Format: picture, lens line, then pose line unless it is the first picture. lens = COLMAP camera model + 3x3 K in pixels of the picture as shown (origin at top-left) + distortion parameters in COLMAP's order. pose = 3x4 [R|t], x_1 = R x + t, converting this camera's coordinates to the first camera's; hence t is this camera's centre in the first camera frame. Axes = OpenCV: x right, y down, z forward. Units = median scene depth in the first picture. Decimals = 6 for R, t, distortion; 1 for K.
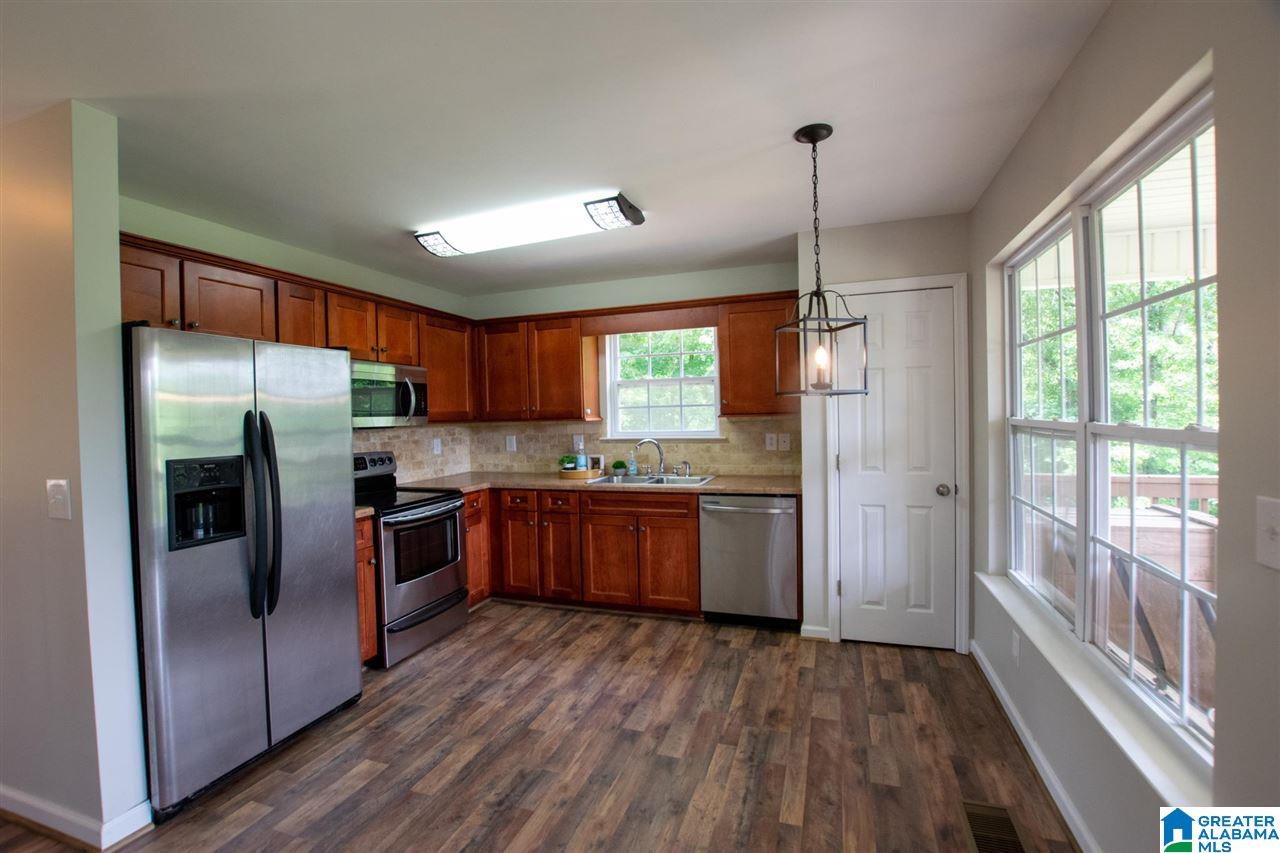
lens RADIAL K [[566.8, 0, 638.3], [0, 566.8, 420.6], [0, 0, 1]] dist [-0.026082, 0.001463]
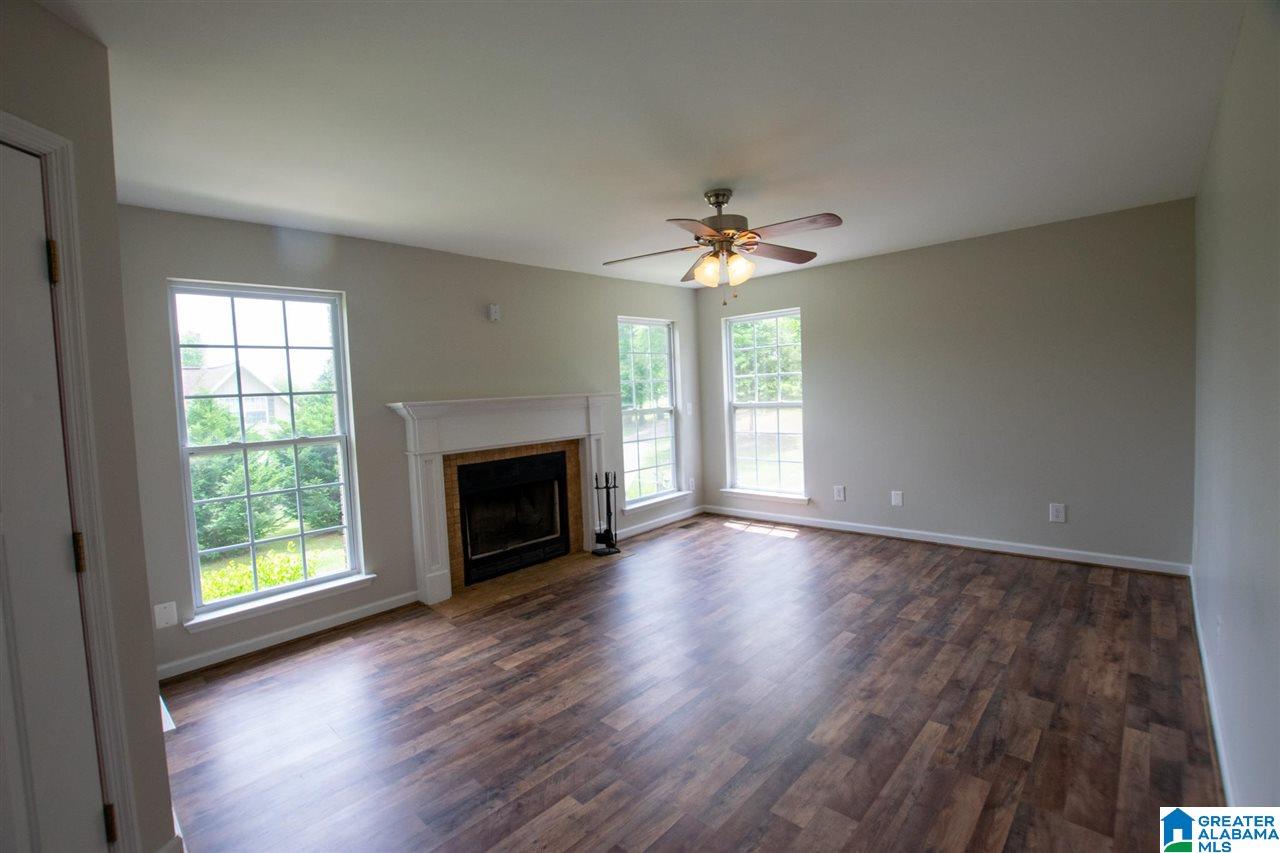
lens RADIAL K [[566.8, 0, 635.8], [0, 566.8, 422.2], [0, 0, 1]] dist [-0.026082, 0.001463]
pose [[-0.913262, 0.014657, 0.407109, -0.952368], [0.045578, 0.996754, 0.066359, -0.014876], [-0.404815, 0.079159, -0.910966, 1.903587]]
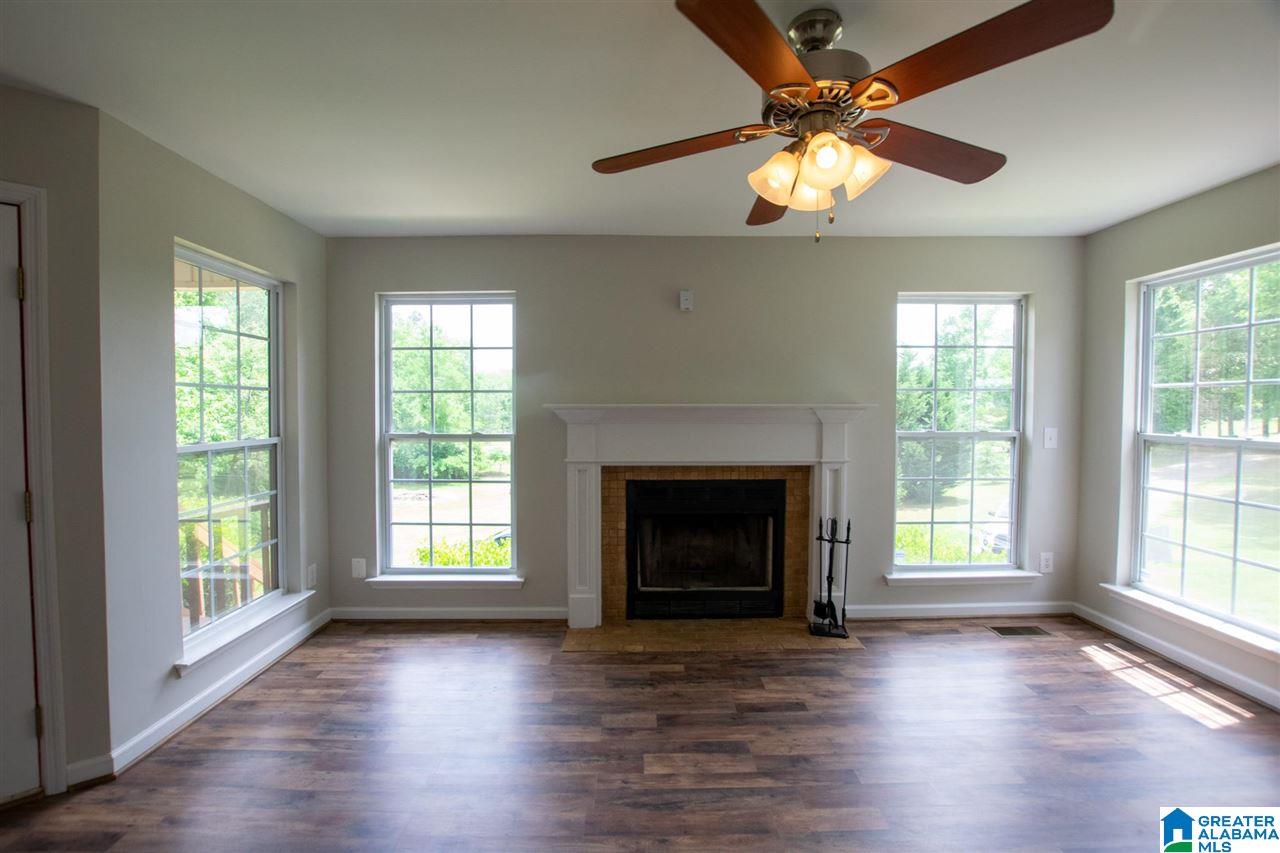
lens RADIAL K [[566.8, 0, 640.8], [0, 566.8, 424.5], [0, 0, 1]] dist [-0.026082, 0.001463]
pose [[-0.339139, -0.036535, 0.940027, -1.152365], [0.008580, 0.999084, 0.041926, -0.004777], [-0.940697, 0.022284, -0.338515, 1.128522]]
